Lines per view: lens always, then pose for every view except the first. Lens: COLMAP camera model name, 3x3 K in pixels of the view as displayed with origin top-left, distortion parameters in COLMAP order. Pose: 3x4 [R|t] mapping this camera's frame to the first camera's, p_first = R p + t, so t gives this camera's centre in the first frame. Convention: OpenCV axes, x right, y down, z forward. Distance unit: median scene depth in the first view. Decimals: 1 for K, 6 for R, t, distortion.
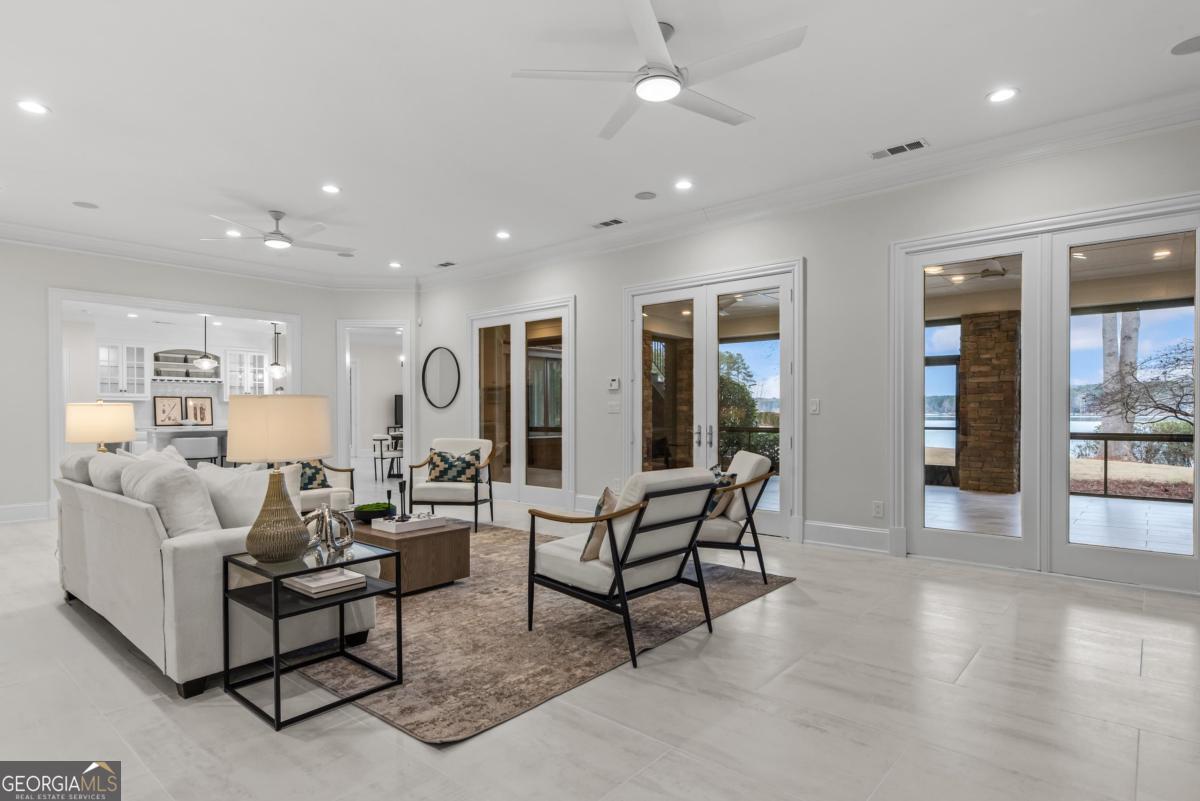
lens RADIAL K [[645.5, 0, 601.4], [0, 645.5, 414.1], [0, 0, 1]] dist [0.002124, 0.000103]
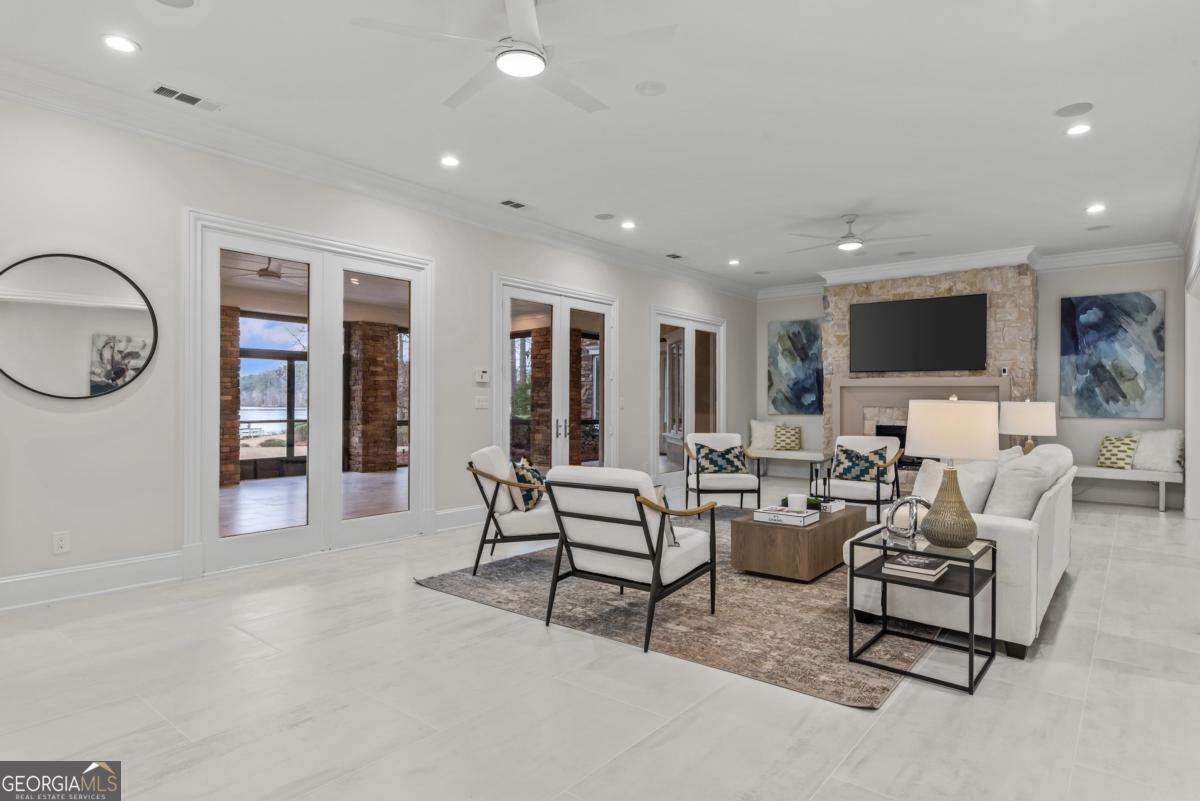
lens RADIAL K [[667.0, 0, 600.0], [0, 667.0, 400.5], [0, 0, 1]] dist [0.001566, 0.000211]
pose [[-0.038016, 0.005593, 0.999261, -1.074048], [-0.001503, 0.999983, -0.005654, -0.008766], [-0.999276, -0.001717, -0.038007, 1.029286]]
